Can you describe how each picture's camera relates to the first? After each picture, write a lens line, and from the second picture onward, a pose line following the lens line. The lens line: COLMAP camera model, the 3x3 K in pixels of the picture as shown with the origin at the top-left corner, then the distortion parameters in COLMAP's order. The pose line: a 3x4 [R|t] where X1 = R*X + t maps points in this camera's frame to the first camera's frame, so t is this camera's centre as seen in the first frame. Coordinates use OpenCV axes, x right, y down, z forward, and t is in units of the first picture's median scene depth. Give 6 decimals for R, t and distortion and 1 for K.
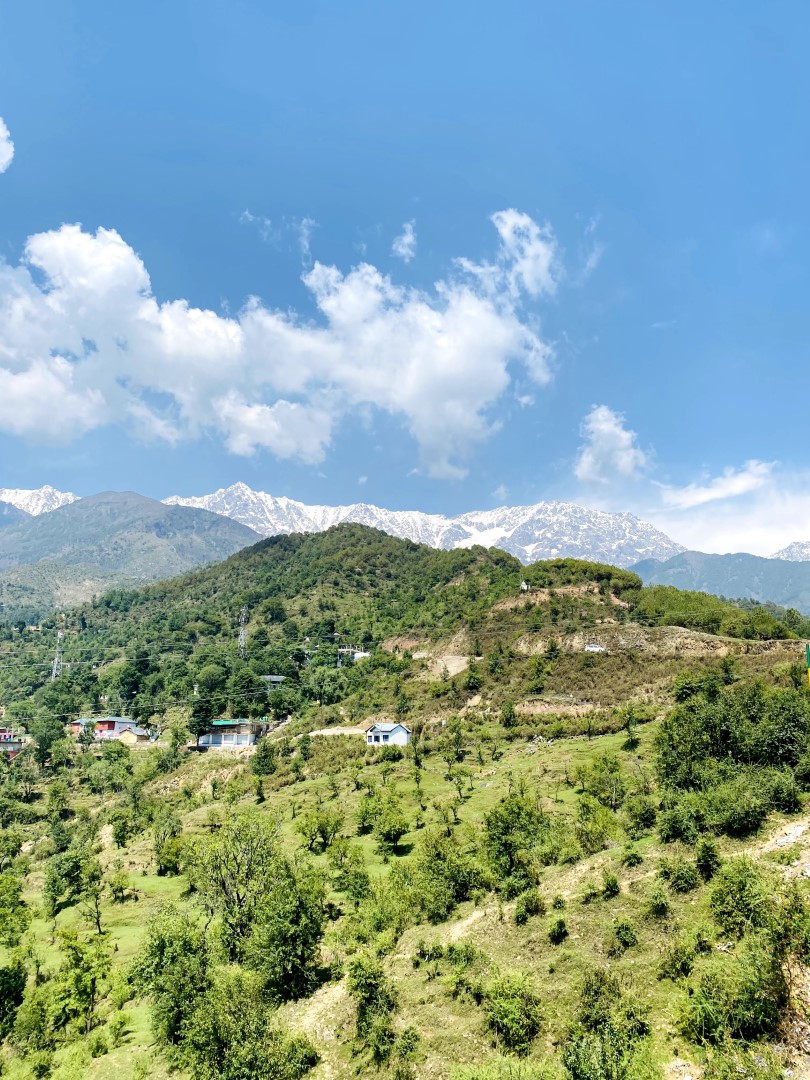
lens RADIAL K [[815.8, 0, 405.9], [0, 815.8, 522.1], [0, 0, 1]] dist [0.098004, -0.100257]
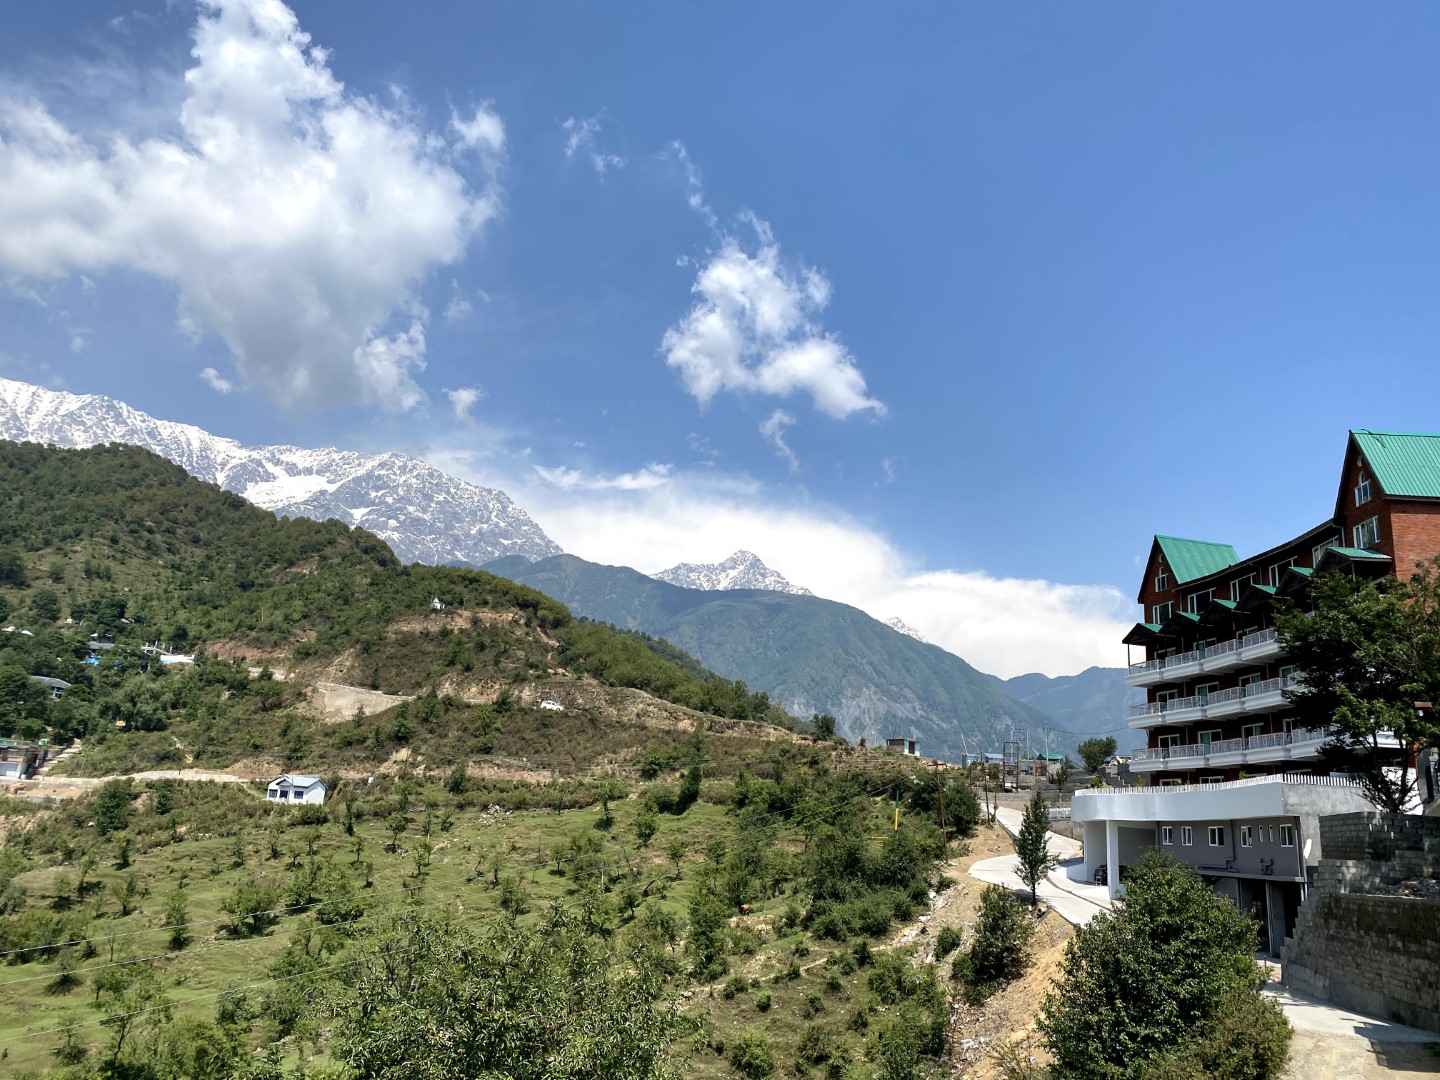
lens RADIAL K [[1094.8, 0, 720.0], [0, 1094.8, 540.0], [0, 0, 1]] dist [0.066679, -0.097815]
pose [[0.874419, 0.173708, 0.453009, -0.115795], [-0.192726, 0.981243, -0.004253, -0.033105], [-0.445251, -0.083588, 0.891496, -0.073920]]
